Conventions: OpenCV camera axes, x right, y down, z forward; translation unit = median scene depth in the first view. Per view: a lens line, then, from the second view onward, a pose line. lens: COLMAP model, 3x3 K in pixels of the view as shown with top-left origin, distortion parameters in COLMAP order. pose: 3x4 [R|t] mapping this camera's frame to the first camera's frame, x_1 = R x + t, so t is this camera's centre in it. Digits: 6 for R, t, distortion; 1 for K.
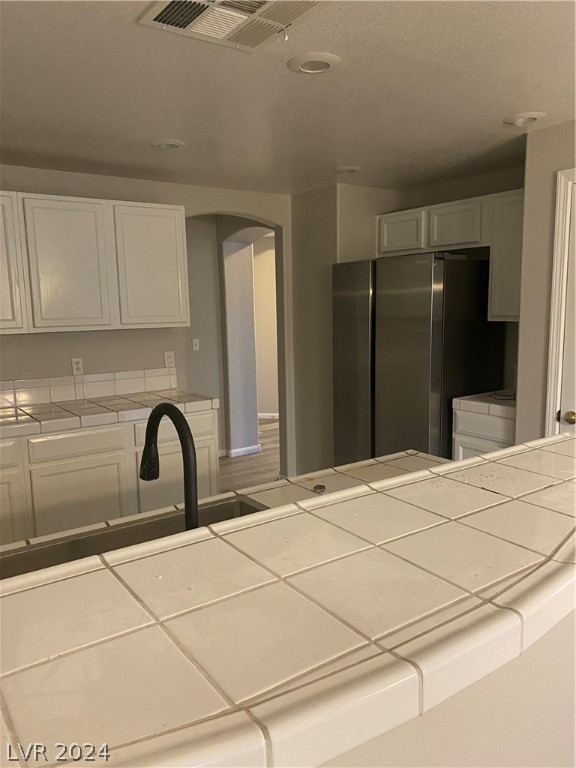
lens RADIAL K [[588.9, 0, 289.9], [0, 588.9, 387.1], [0, 0, 1]] dist [0.038973, -0.029195]
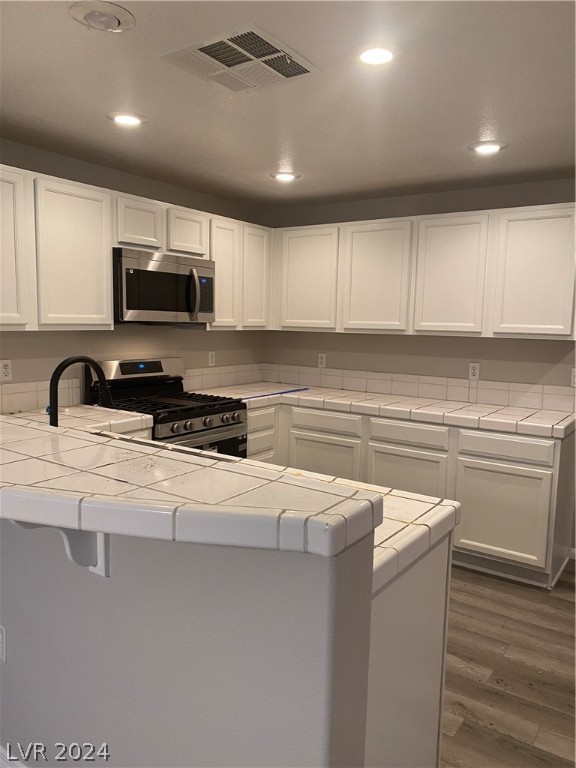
lens RADIAL K [[588.9, 0, 270.7], [0, 588.9, 387.2], [0, 0, 1]] dist [0.038973, -0.029195]
pose [[0.317947, 0.138229, -0.937978, 0.600438], [-0.165815, 0.982175, 0.088535, -0.046818], [0.933496, 0.127381, 0.335200, 0.368613]]
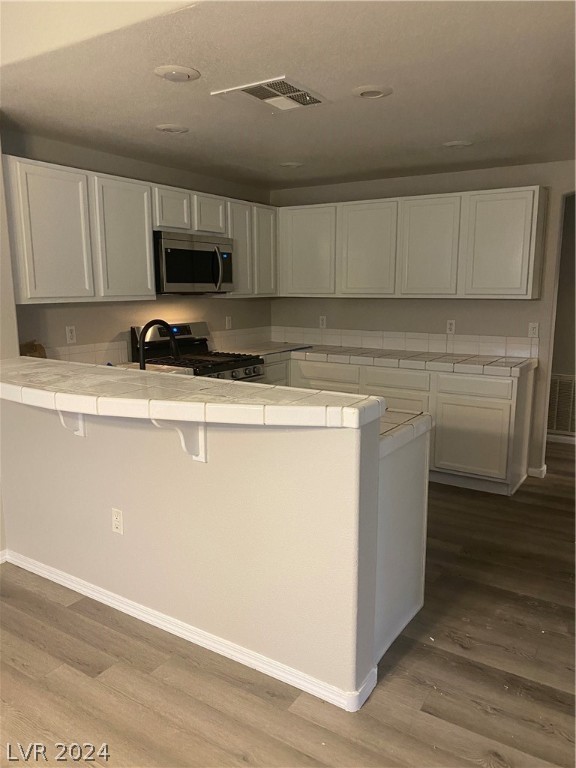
lens RADIAL K [[588.9, 0, 286.0], [0, 588.9, 386.4], [0, 0, 1]] dist [0.038973, -0.029195]
pose [[0.365230, 0.179775, -0.913393, 0.803962], [-0.142514, 0.980408, 0.135980, -0.037174], [0.919944, 0.080507, 0.383695, 0.235871]]
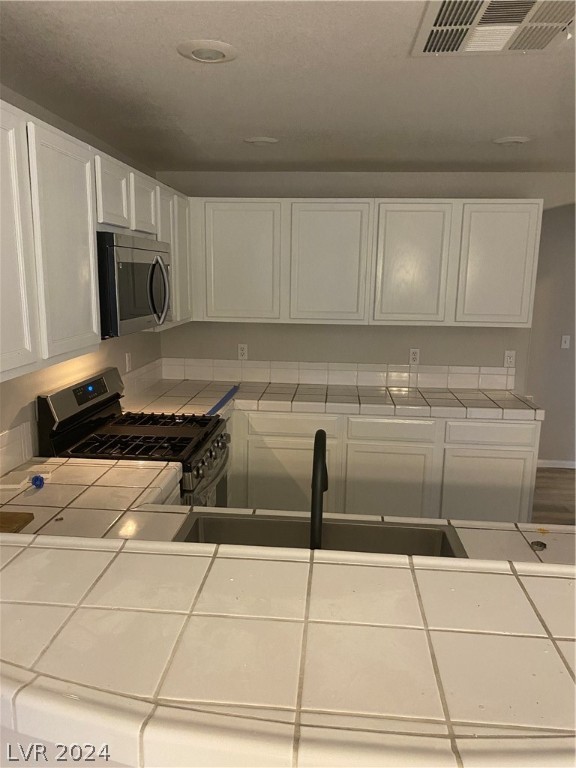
lens RADIAL K [[588.9, 0, 285.3], [0, 588.9, 387.3], [0, 0, 1]] dist [0.038973, -0.029195]
pose [[0.760224, 0.155383, -0.630806, 0.169250], [-0.124297, 0.987827, 0.093527, -0.059175], [0.637660, 0.007306, 0.770283, 0.035407]]
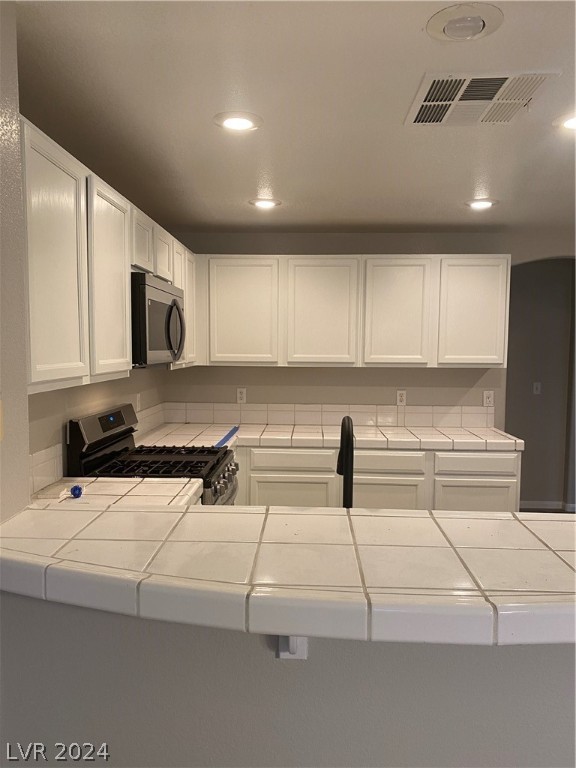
lens RADIAL K [[588.9, 0, 283.8], [0, 588.9, 390.2], [0, 0, 1]] dist [0.038973, -0.029195]
pose [[0.787155, 0.074615, -0.612225, 0.191380], [-0.113906, 0.993167, -0.025409, 0.006619], [0.606146, 0.089737, 0.790275, -0.058364]]
